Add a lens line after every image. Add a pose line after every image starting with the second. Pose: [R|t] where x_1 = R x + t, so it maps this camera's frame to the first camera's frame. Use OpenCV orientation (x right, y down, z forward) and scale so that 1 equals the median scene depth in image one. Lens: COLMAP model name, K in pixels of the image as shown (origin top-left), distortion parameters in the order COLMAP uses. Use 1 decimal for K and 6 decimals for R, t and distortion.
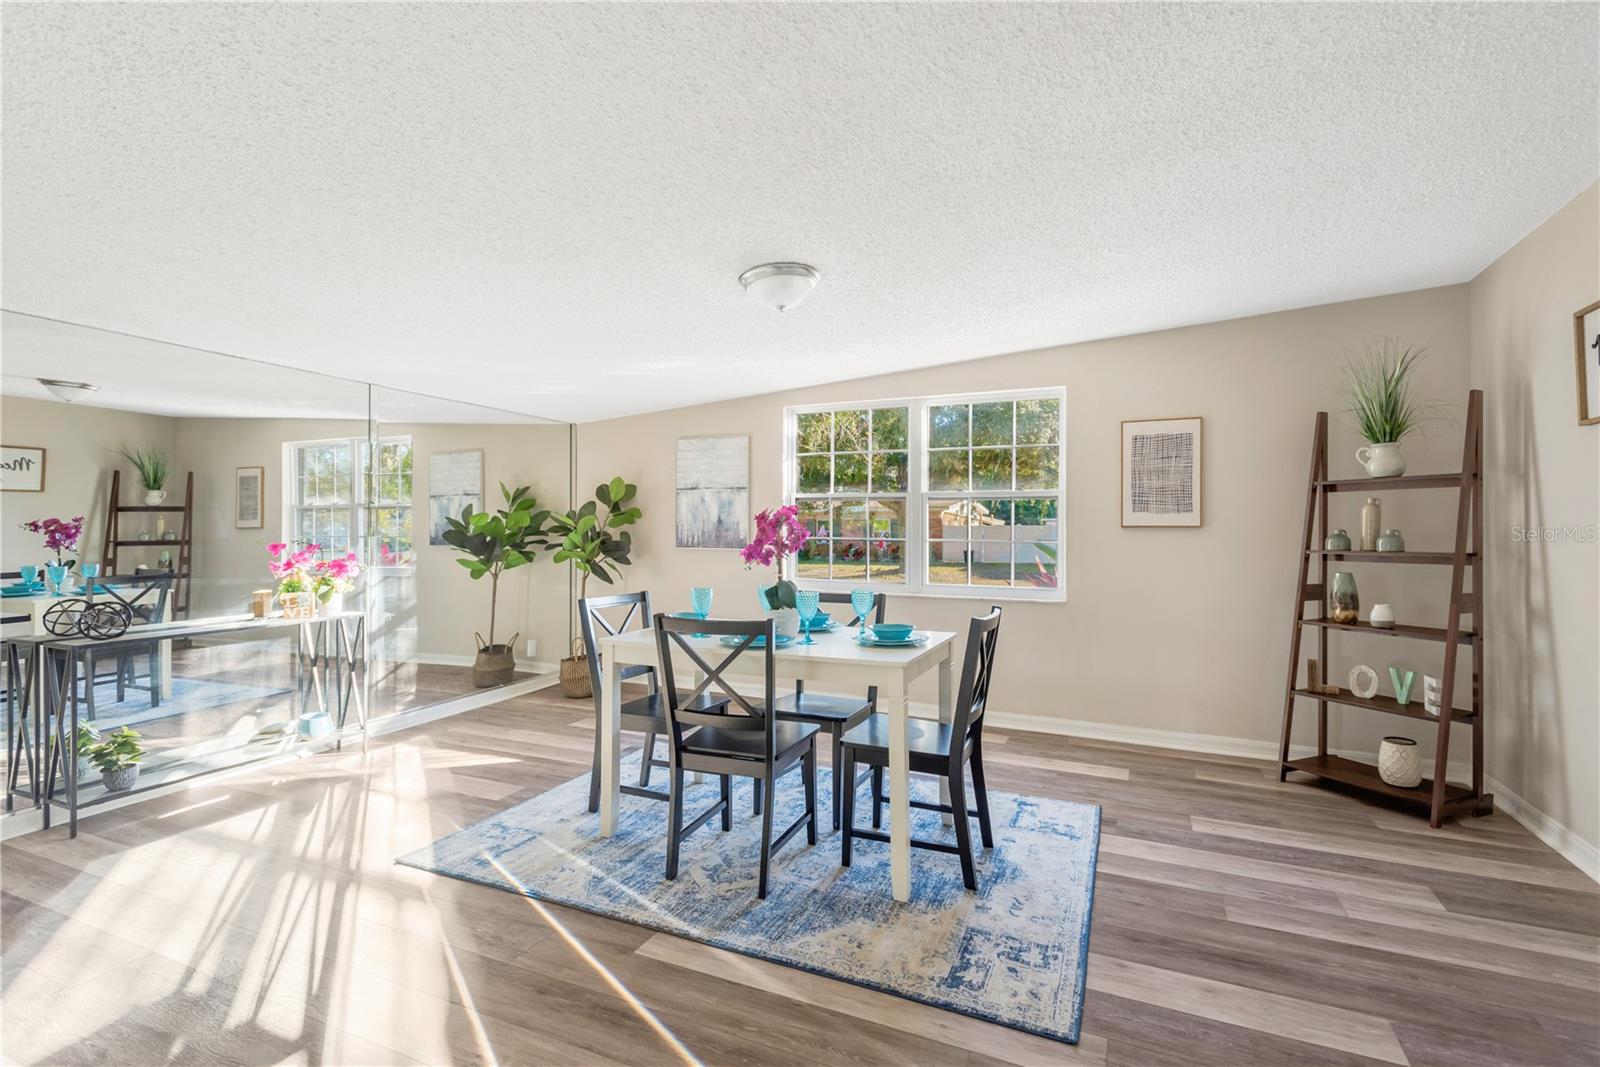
lens RADIAL K [[745.7, 0, 794.6], [0, 745.7, 530.4], [0, 0, 1]] dist [0.002544, -0.000239]
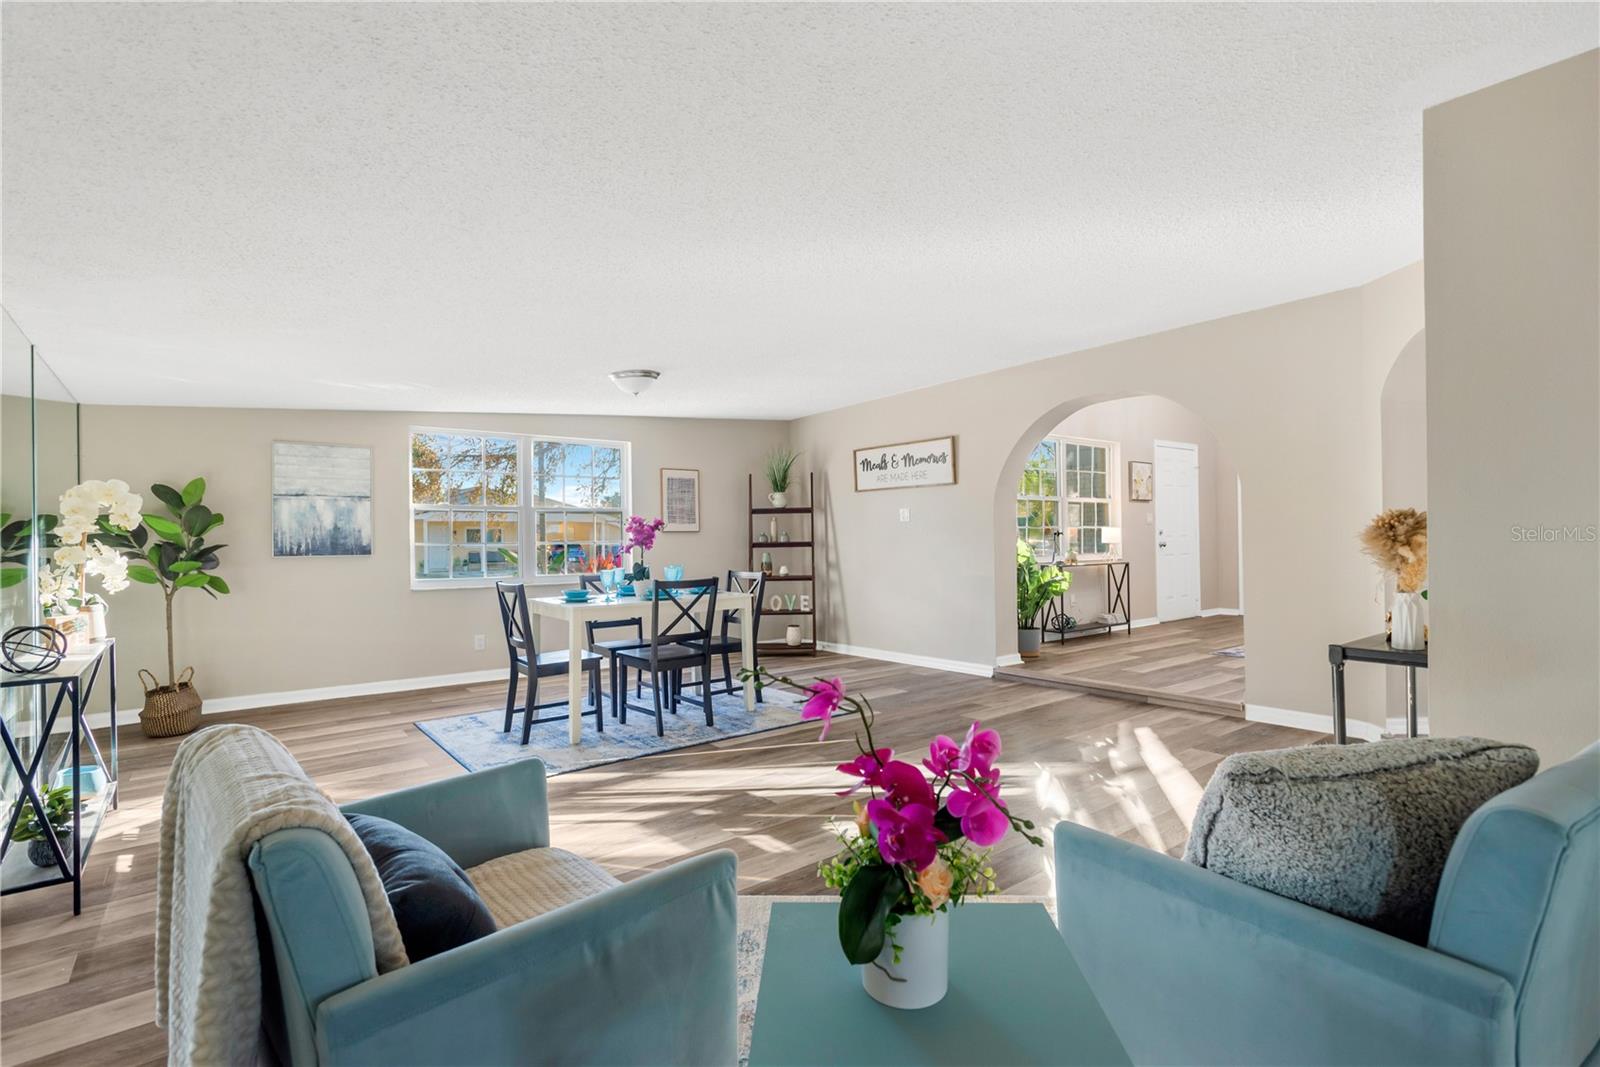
lens RADIAL K [[751.7, 0, 800.4], [0, 751.7, 526.0], [0, 0, 1]] dist [0.011290, -0.000837]
pose [[0.464273, 0.005749, 0.885674, -1.163294], [0.015869, 0.999764, -0.014808, 0.015455], [-0.885550, 0.020930, 0.464072, -0.062805]]
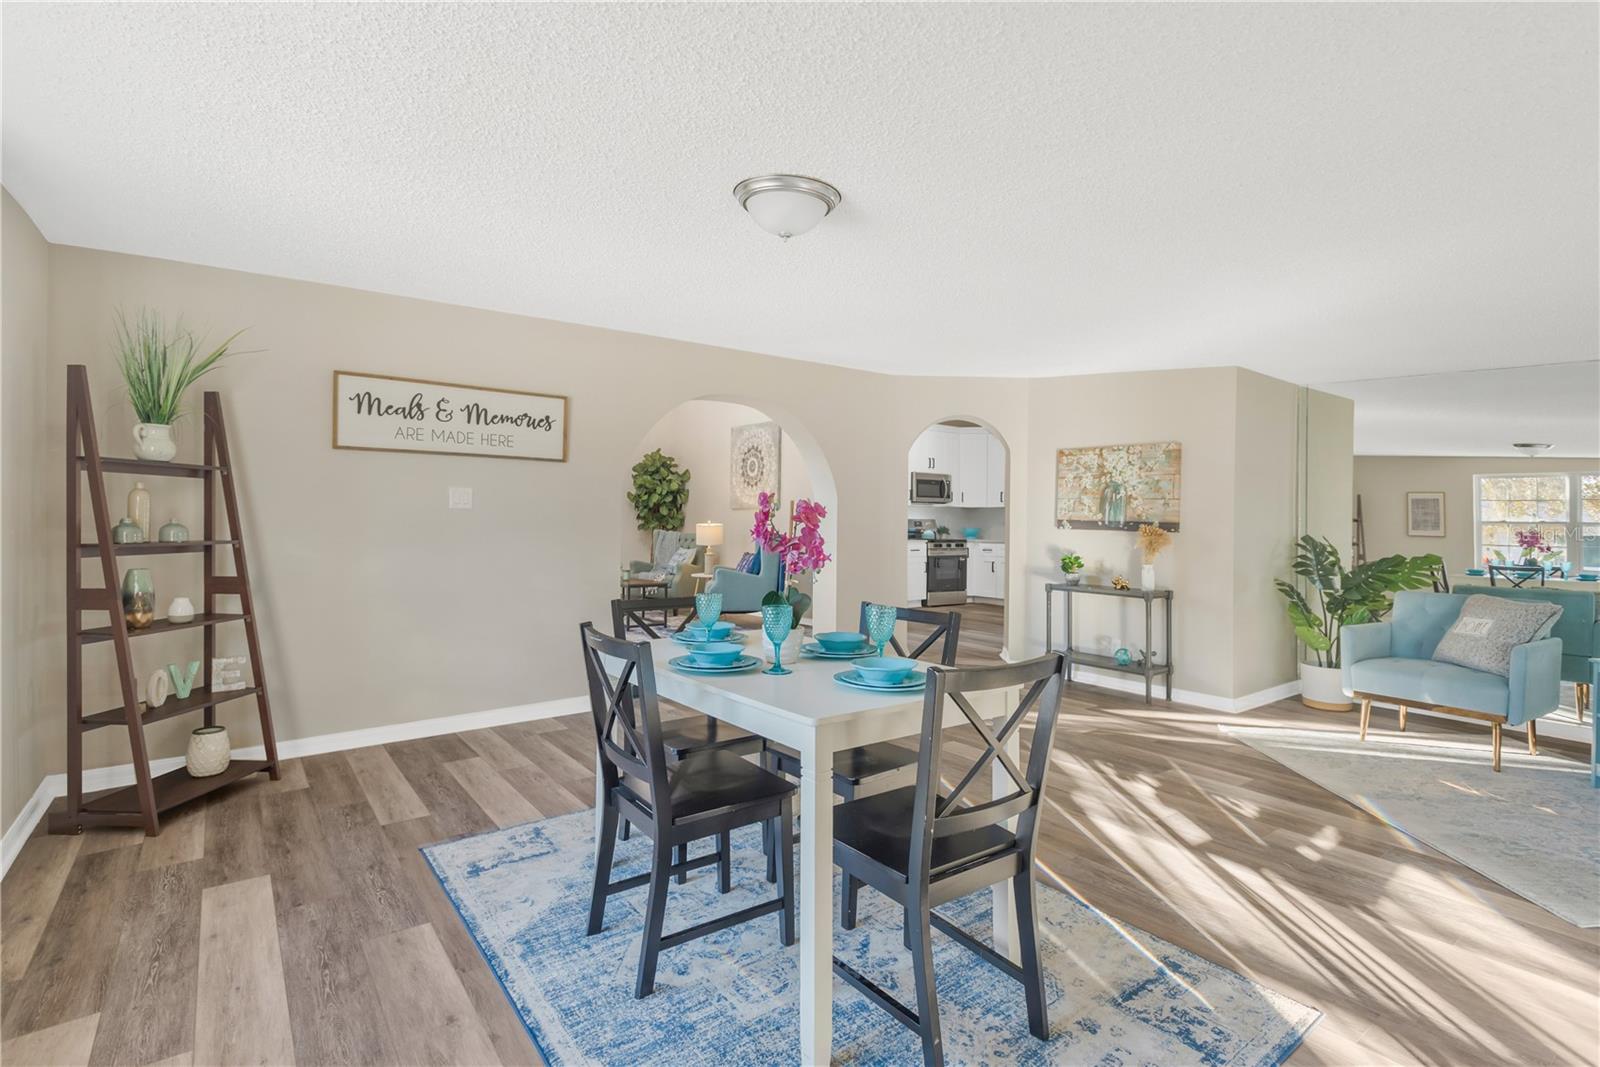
lens RADIAL K [[745.7, 0, 794.6], [0, 745.7, 530.4], [0, 0, 1]] dist [0.002544, -0.000239]
pose [[-0.875673, -0.012912, 0.482732, -0.355325], [-0.006862, 0.999874, 0.014296, -0.006169], [-0.482856, 0.009206, -0.875652, 1.491784]]
